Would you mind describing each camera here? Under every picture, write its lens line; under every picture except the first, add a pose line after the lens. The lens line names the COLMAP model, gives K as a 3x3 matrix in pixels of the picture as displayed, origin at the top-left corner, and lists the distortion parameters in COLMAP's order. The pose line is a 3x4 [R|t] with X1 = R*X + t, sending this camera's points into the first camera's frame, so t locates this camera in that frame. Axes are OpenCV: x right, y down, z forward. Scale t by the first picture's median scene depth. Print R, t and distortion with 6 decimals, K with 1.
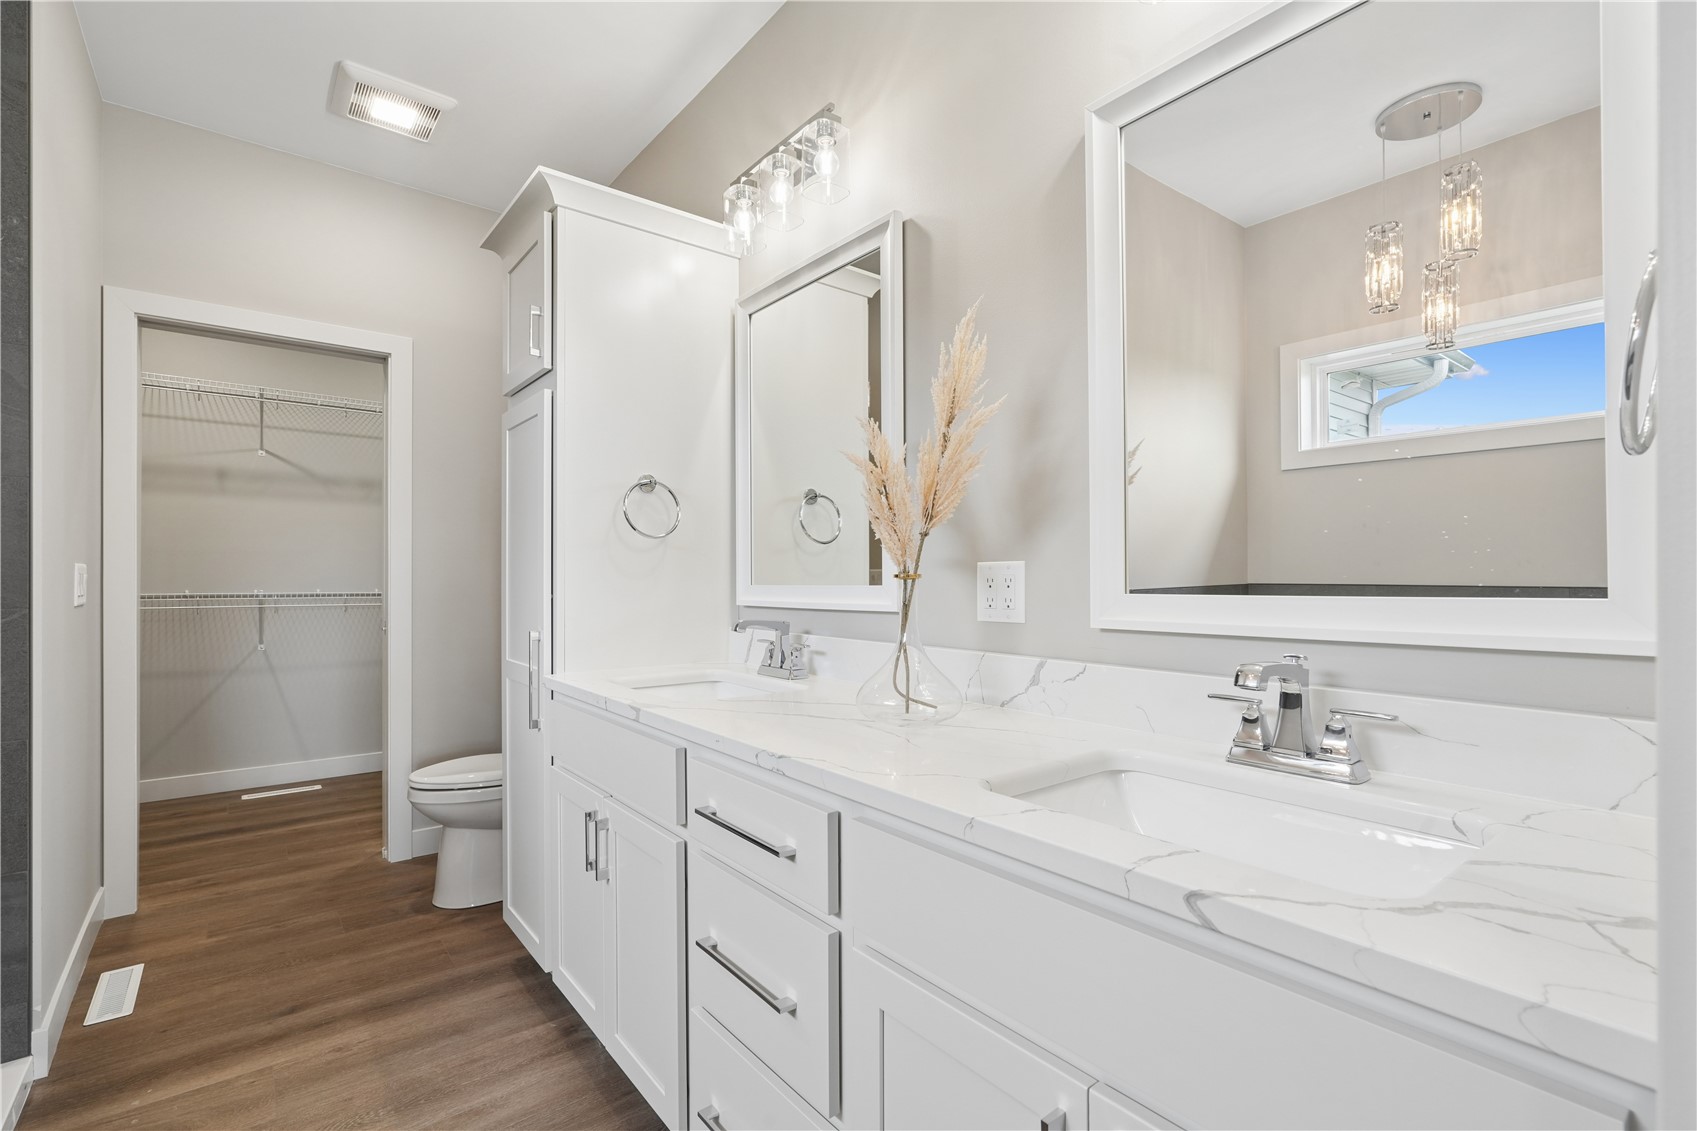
lens RADIAL K [[769.1, 0, 850.3], [0, 769.1, 571.5], [0, 0, 1]] dist [0.003067, -0.000348]
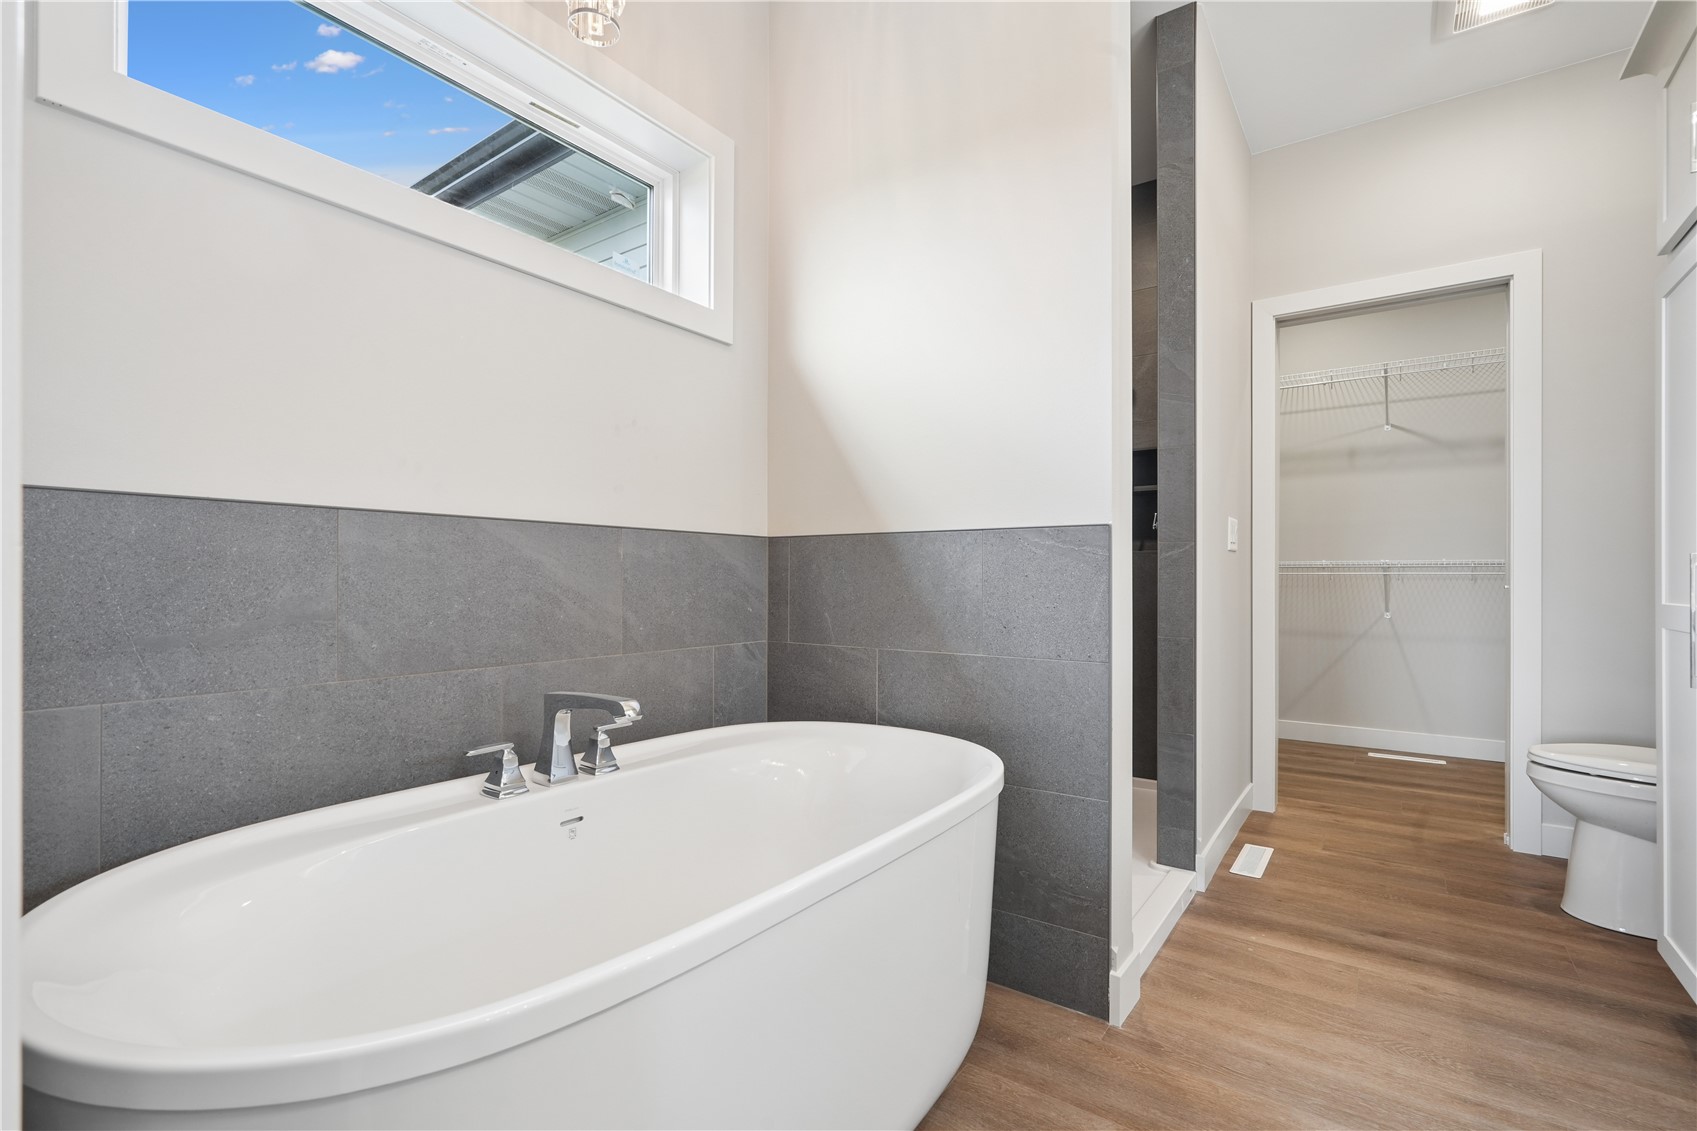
lens RADIAL K [[769.1, 0, 849.0], [0, 769.1, 572.8], [0, 0, 1]] dist [0.003067, -0.000348]
pose [[0.272388, -0.008064, -0.962154, 0.055025], [-0.007017, 0.999922, -0.010367, 0.087413], [0.962162, 0.009575, 0.272310, 0.030829]]
